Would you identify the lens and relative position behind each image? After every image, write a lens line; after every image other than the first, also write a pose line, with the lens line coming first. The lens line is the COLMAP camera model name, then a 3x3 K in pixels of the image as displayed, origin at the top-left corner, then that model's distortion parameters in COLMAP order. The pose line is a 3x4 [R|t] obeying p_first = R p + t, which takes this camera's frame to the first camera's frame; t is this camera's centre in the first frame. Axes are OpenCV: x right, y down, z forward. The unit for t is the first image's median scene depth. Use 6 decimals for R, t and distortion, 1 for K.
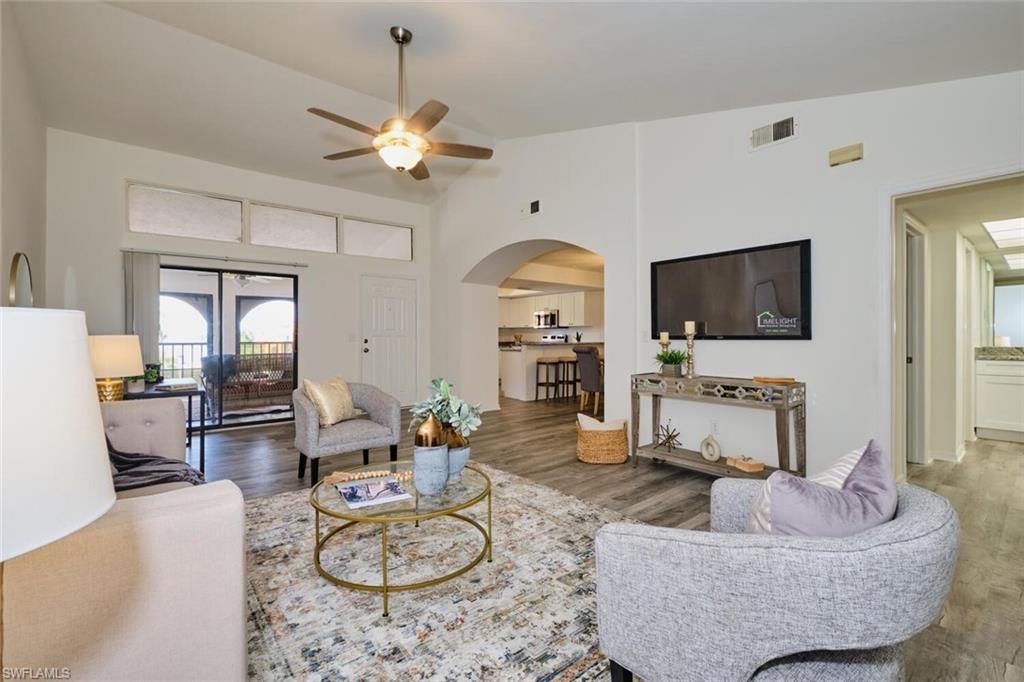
lens RADIAL K [[452.9, 0, 508.6], [0, 452.9, 335.7], [0, 0, 1]] dist [0.000749, -0.003701]
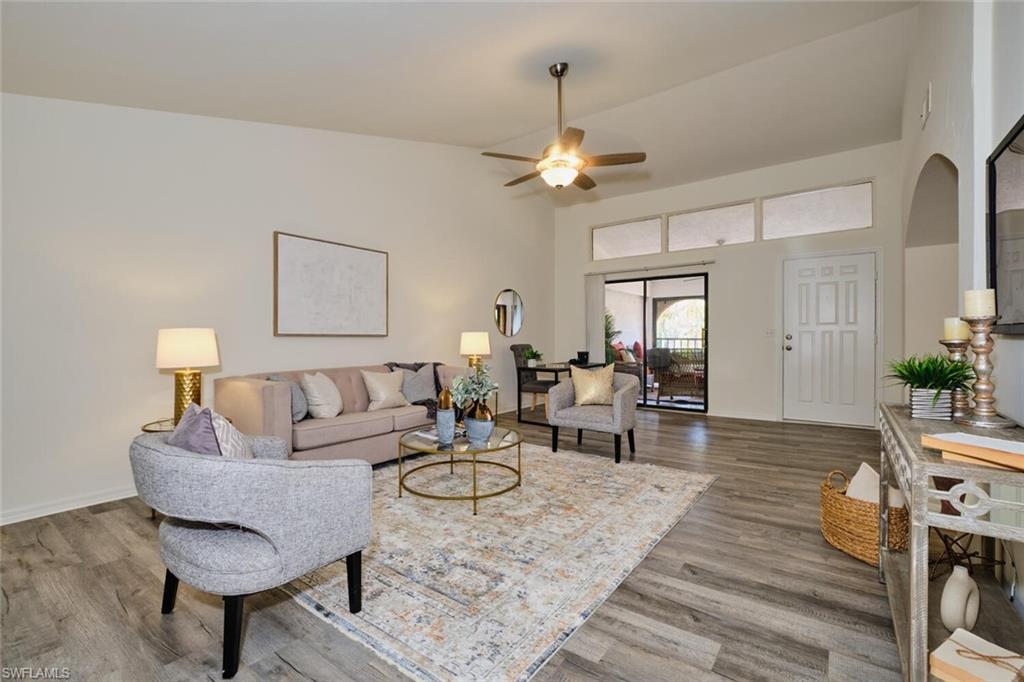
lens RADIAL K [[452.9, 0, 483.6], [0, 452.9, 342.1], [0, 0, 1]] dist [0.000749, -0.003701]
pose [[0.216448, 0.014562, -0.976186, 0.461377], [0.007903, 0.999830, 0.016667, 0.002588], [0.976262, -0.011322, 0.216296, 0.302952]]
